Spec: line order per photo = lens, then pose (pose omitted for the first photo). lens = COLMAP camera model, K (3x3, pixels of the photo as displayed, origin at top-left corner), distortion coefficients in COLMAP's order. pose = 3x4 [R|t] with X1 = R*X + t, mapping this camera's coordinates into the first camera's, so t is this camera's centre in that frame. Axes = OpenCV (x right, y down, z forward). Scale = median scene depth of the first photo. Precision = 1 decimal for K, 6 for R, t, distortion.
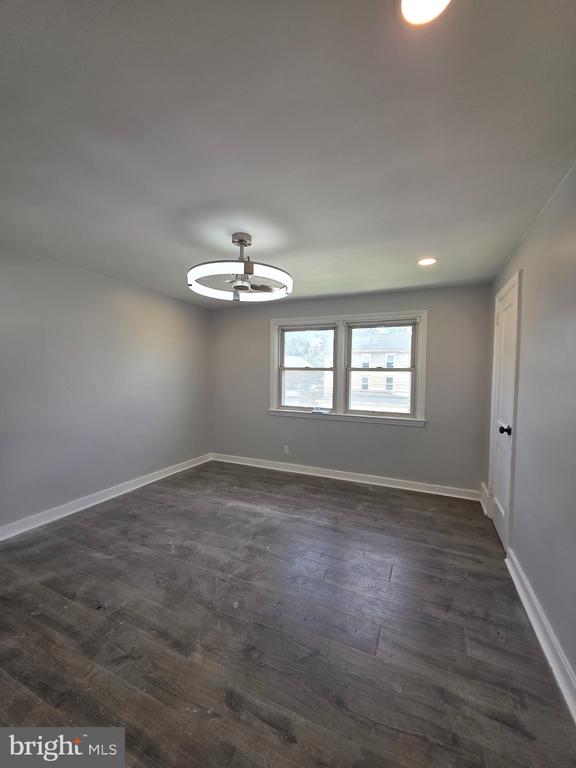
lens RADIAL K [[306.5, 0, 288.0], [0, 306.5, 384.0], [0, 0, 1]] dist [-0.000533, -0.000022]
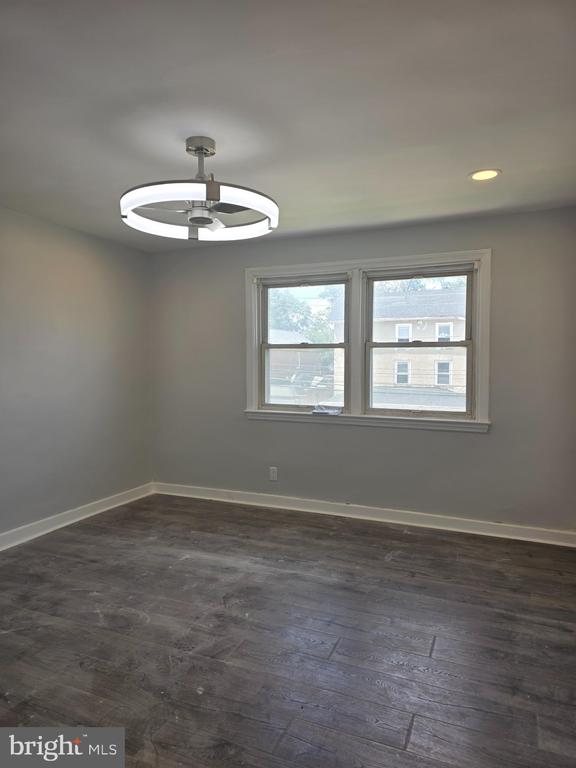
lens RADIAL K [[523.2, 0, 279.0], [0, 523.2, 381.2], [0, 0, 1]] dist [0.073277, -0.067823]
pose [[0.999880, -0.014208, 0.006185, 0.003689], [0.014195, 0.999897, 0.002151, 0.031825], [-0.006215, -0.002063, 0.999979, -0.132859]]
